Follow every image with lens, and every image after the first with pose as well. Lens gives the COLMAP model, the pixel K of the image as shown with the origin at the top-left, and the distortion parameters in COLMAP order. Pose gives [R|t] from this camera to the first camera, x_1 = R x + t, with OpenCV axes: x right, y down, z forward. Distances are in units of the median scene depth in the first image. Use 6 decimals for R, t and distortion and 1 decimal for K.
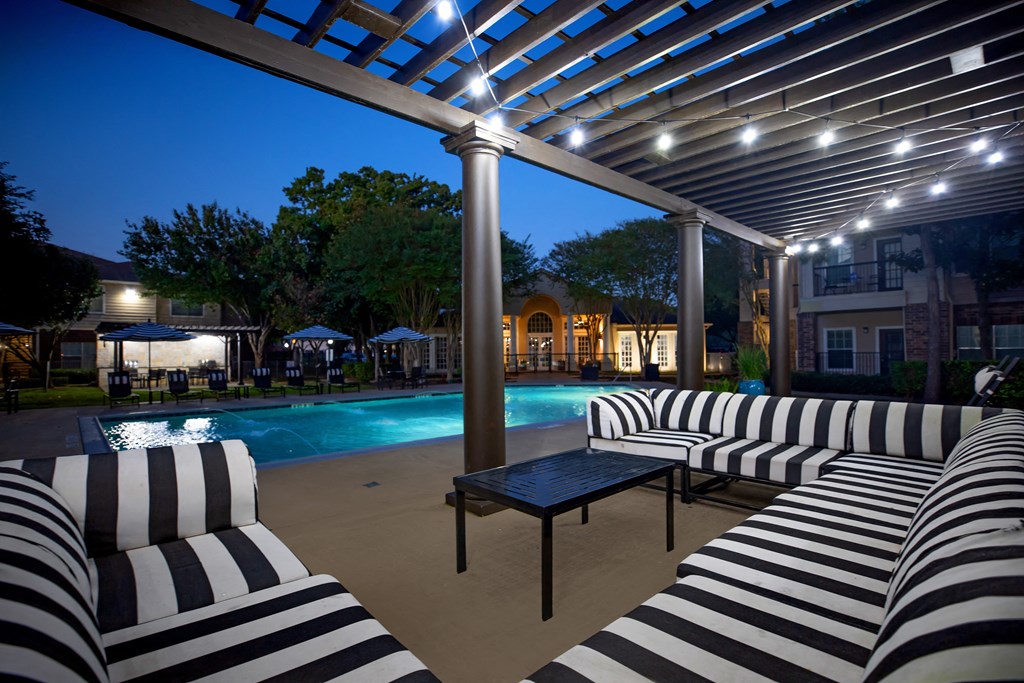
lens RADIAL K [[506.5, 0, 512.0], [0, 506.5, 341.5], [0, 0, 1]] dist [-0.000746, -0.000070]
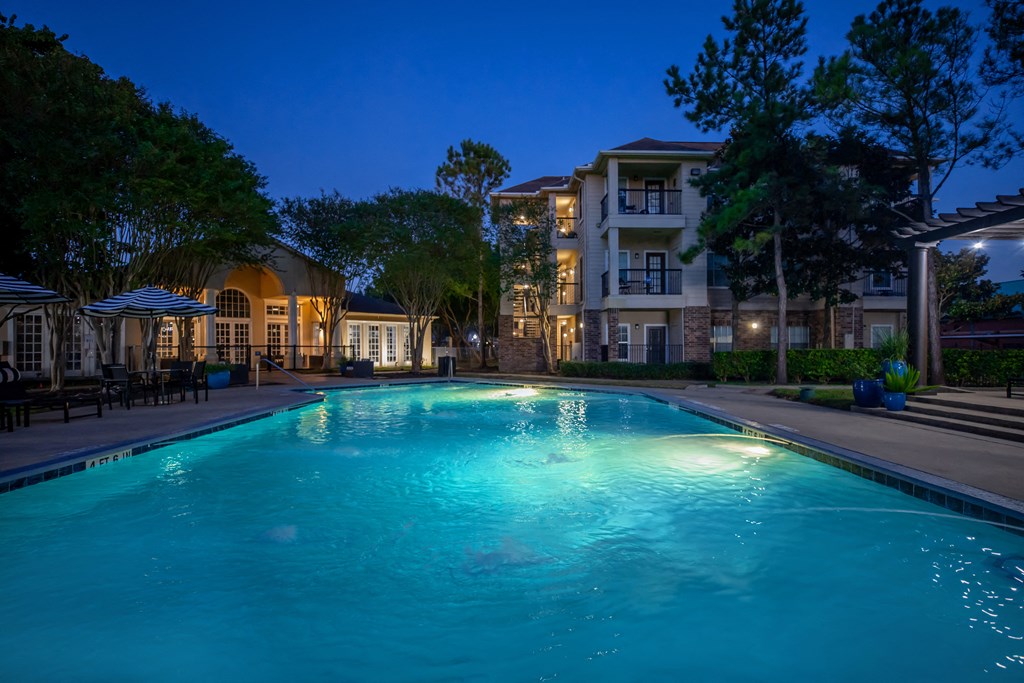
lens RADIAL K [[506.5, 0, 512.0], [0, 506.5, 341.5], [0, 0, 1]] dist [-0.000746, -0.000070]
pose [[0.685570, 0.016333, 0.727824, -0.218128], [-0.019853, 0.999796, -0.003736, 0.013449], [-0.727736, -0.011889, 0.685754, 0.227731]]
